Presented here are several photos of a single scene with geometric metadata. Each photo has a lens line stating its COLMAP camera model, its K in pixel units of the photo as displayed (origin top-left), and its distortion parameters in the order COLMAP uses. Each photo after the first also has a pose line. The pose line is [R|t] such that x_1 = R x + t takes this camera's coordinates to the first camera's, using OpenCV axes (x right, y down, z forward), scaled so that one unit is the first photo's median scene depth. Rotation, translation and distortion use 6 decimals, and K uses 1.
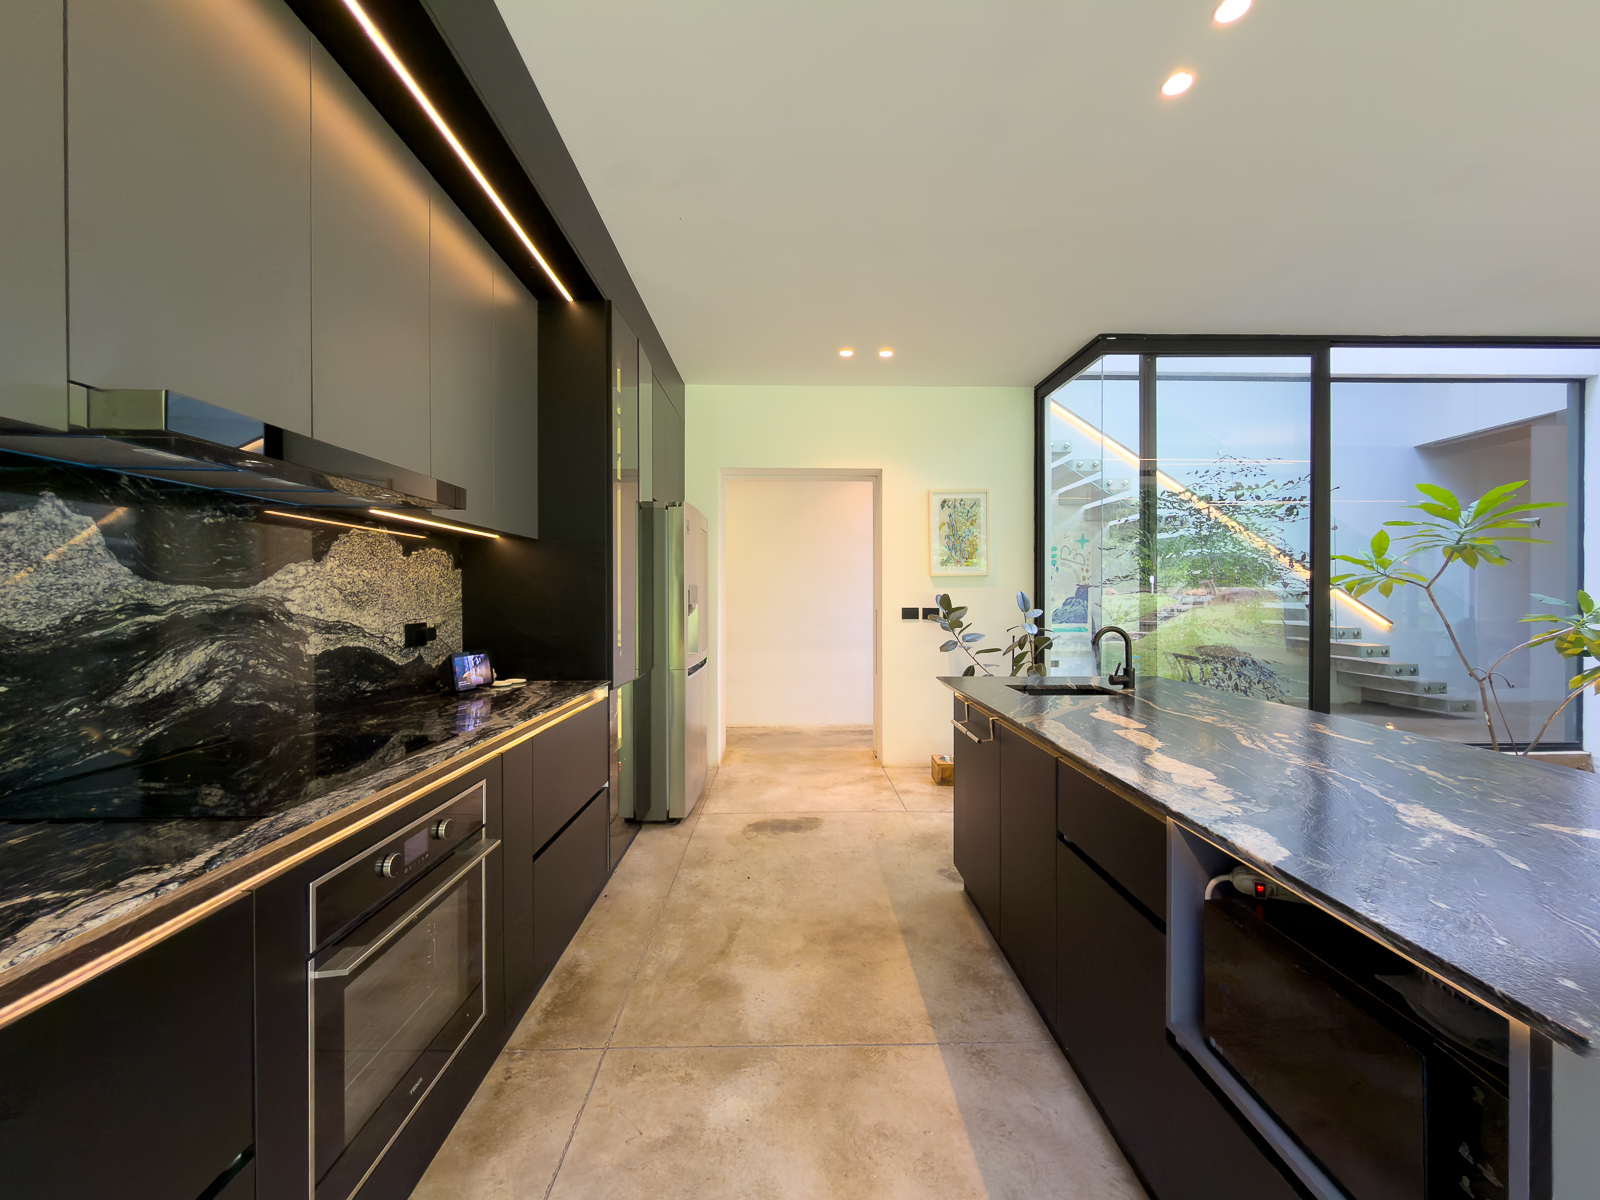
lens RADIAL K [[640.1, 0, 800.0], [0, 640.1, 600.0], [0, 0, 1]] dist [-0.001276, -0.000268]
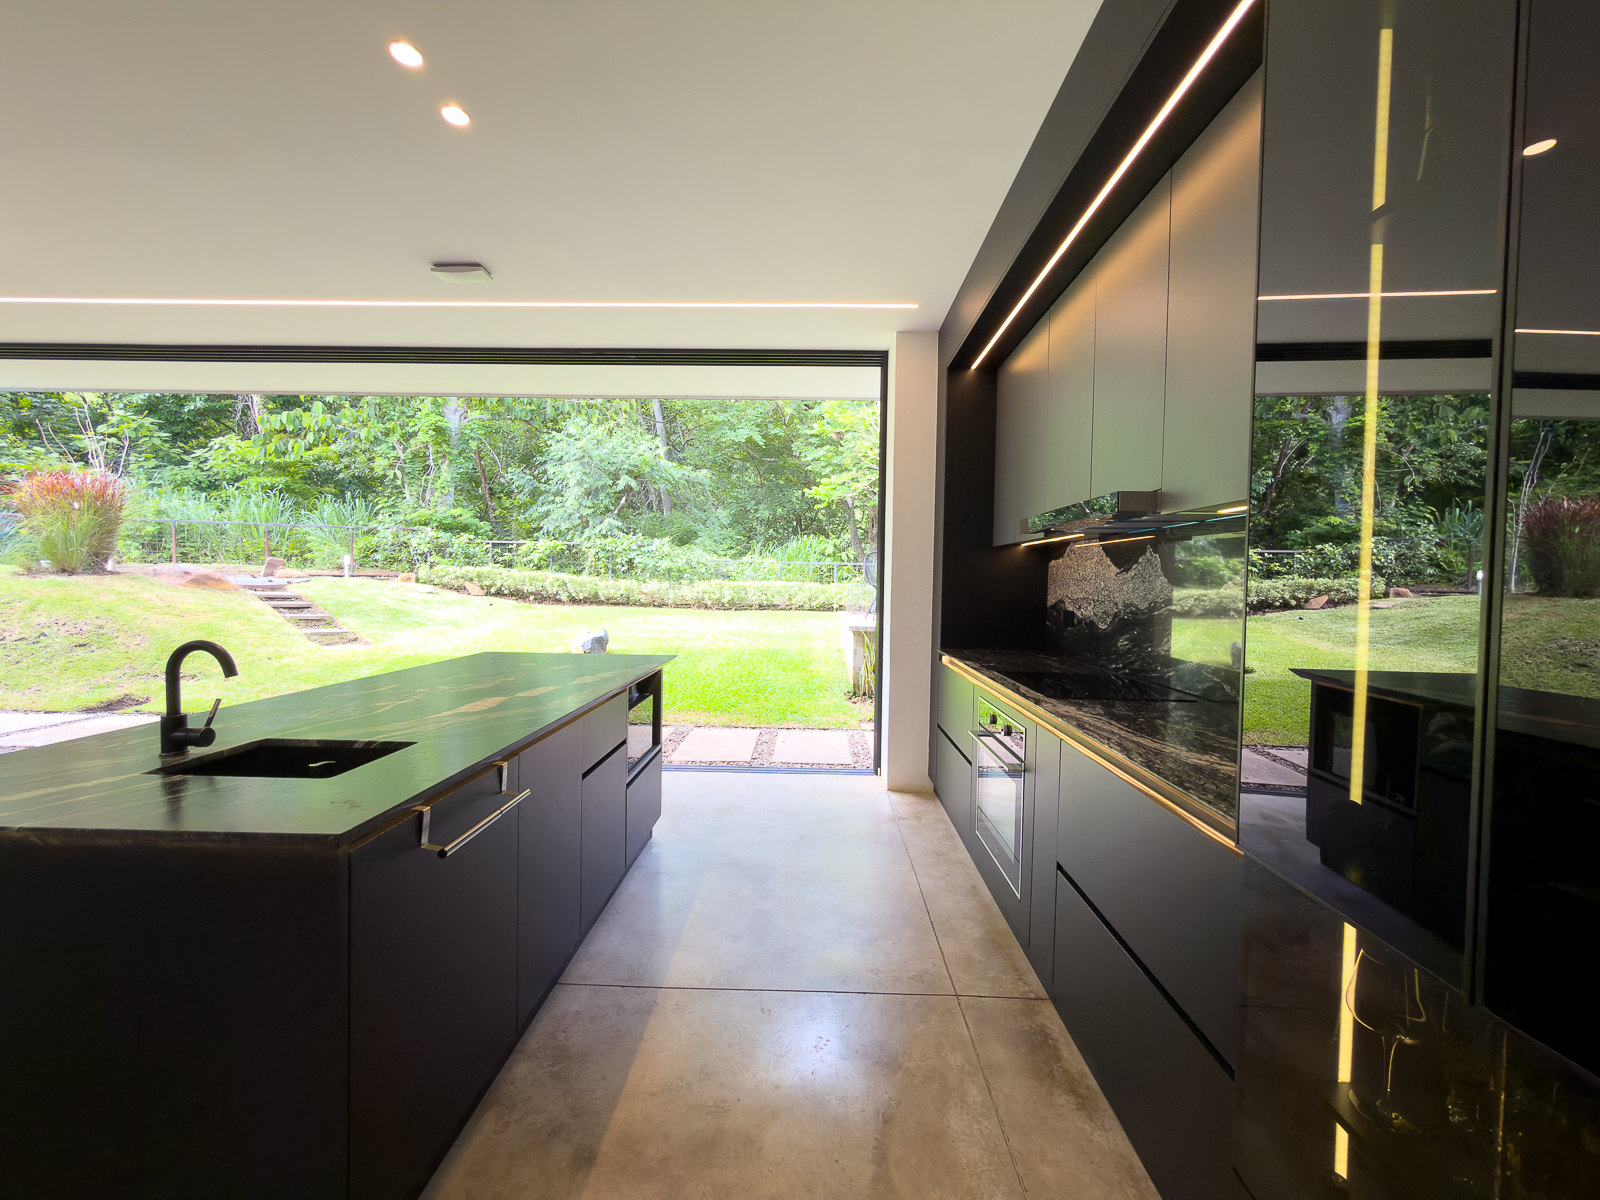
lens RADIAL K [[640.1, 0, 800.0], [0, 640.1, 600.0], [0, 0, 1]] dist [-0.001276, -0.000268]
pose [[-0.998932, -0.018679, 0.042255, -0.053895], [-0.017129, 0.999178, 0.036731, -0.025567], [-0.042907, 0.035968, -0.998431, 1.832693]]
